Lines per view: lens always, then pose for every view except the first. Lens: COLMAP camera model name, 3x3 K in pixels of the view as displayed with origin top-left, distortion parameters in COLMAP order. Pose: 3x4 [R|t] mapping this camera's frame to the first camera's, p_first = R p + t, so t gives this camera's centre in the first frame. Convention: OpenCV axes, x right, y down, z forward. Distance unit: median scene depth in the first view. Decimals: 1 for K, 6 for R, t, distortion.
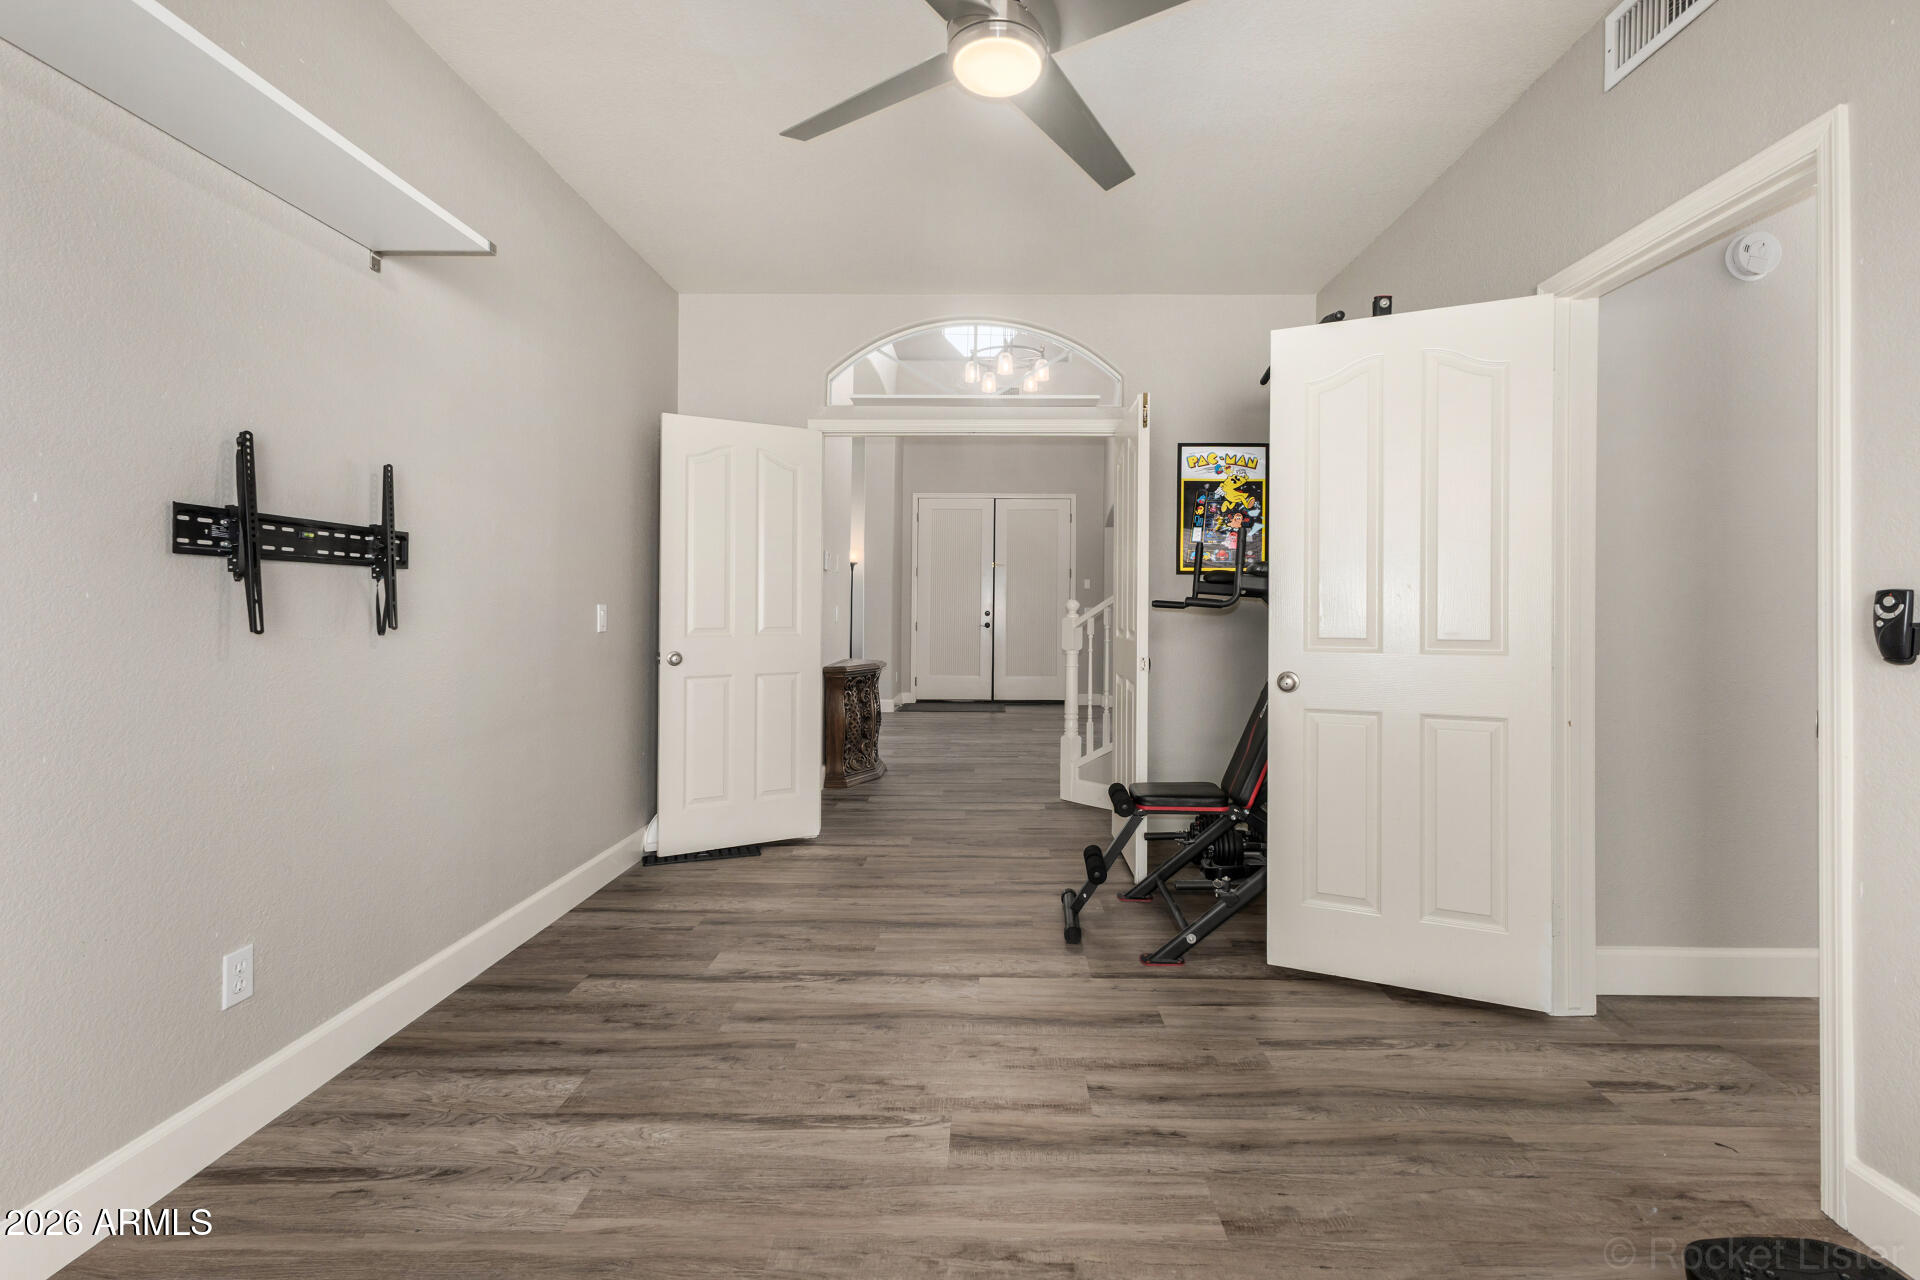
lens RADIAL K [[827.3, 0, 962.5], [0, 827.3, 620.3], [0, 0, 1]] dist [0.001719, -0.000944]
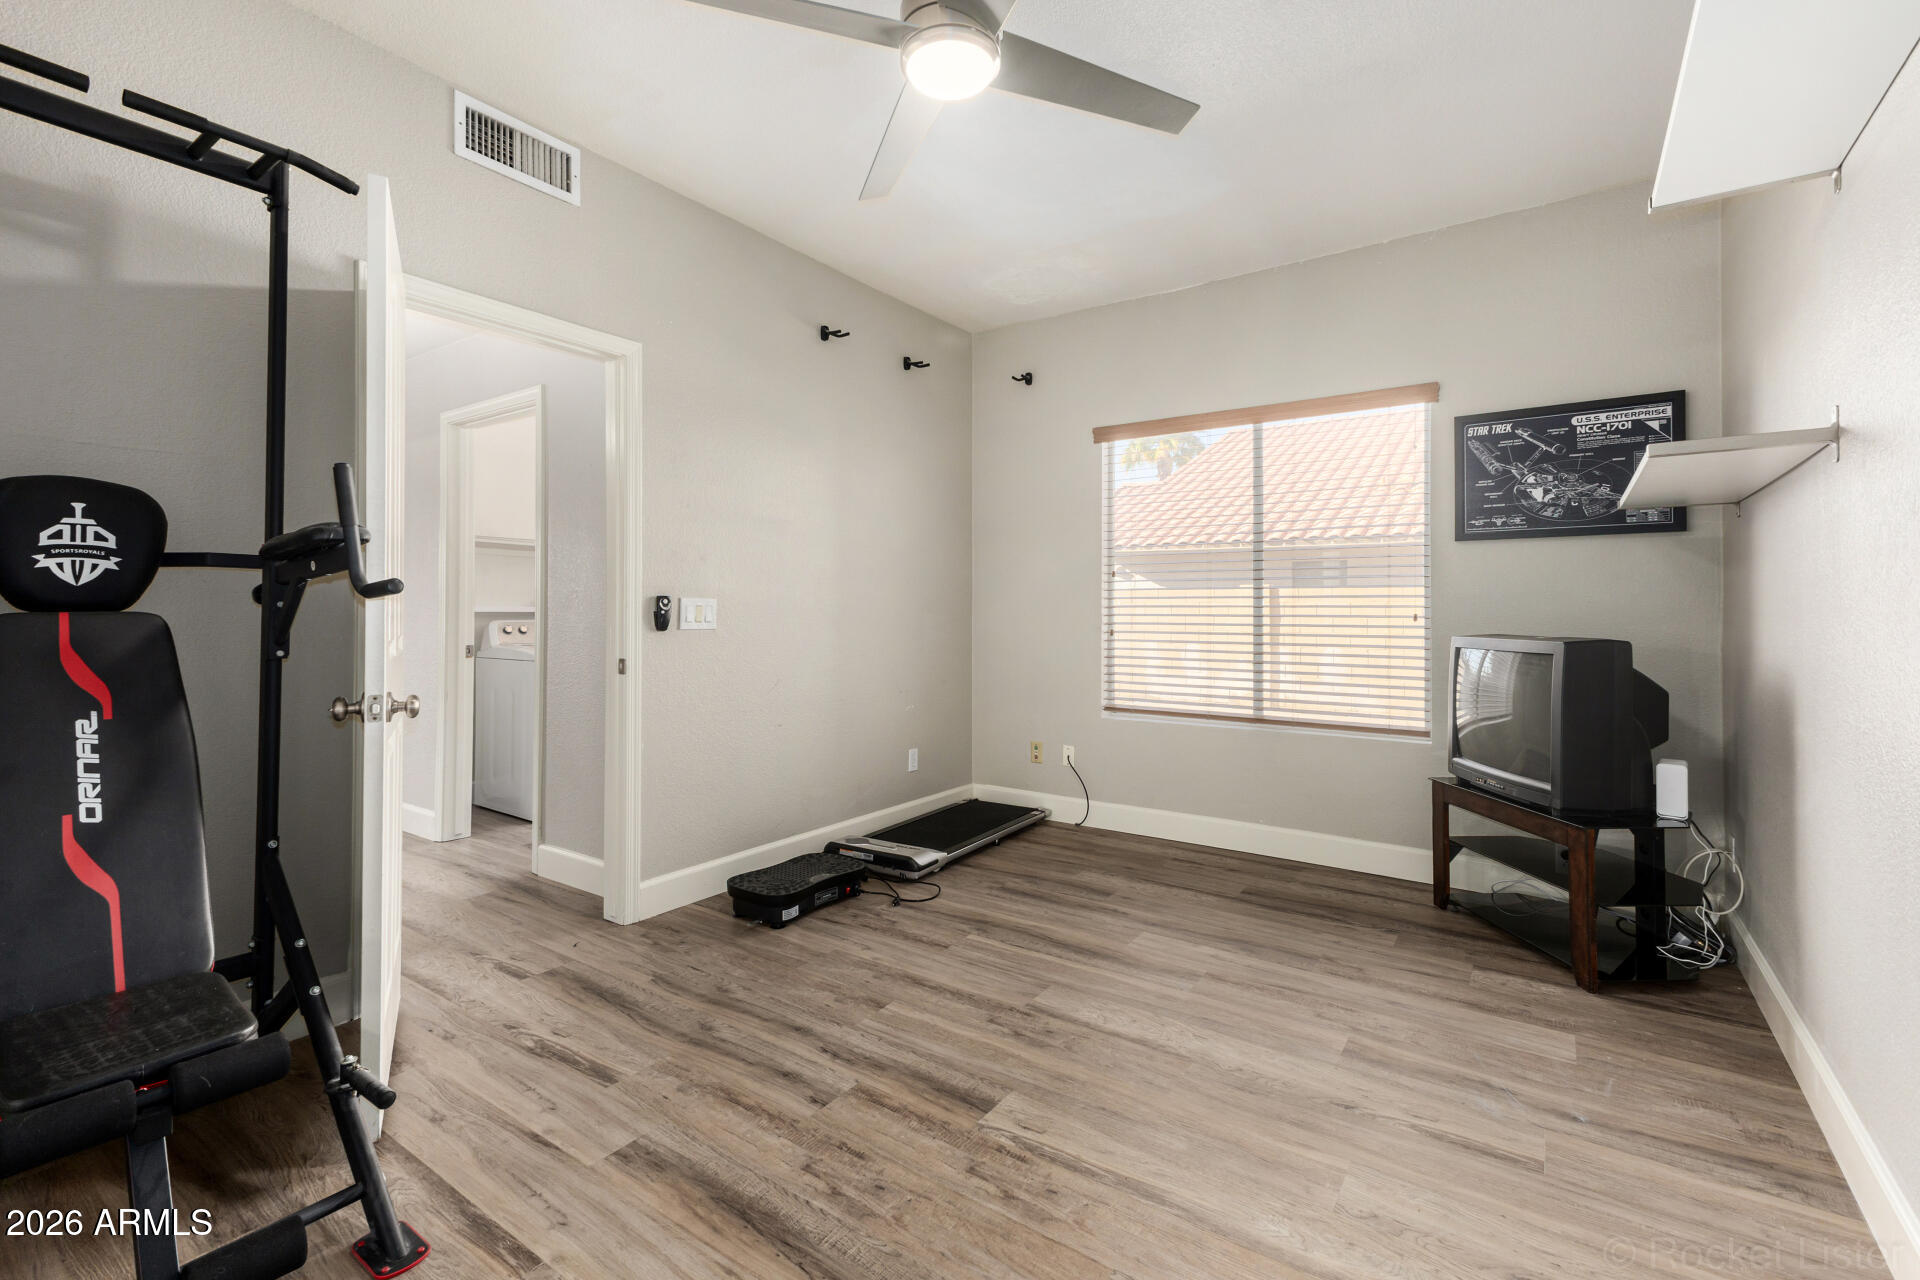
lens RADIAL K [[827.3, 0, 960.3], [0, 827.3, 620.7], [0, 0, 1]] dist [0.001719, -0.000944]
pose [[-0.832815, -0.013913, 0.553376, -0.535571], [0.000912, 0.999648, 0.026505, -0.024767], [-0.553550, 0.022579, -0.832510, 1.811354]]
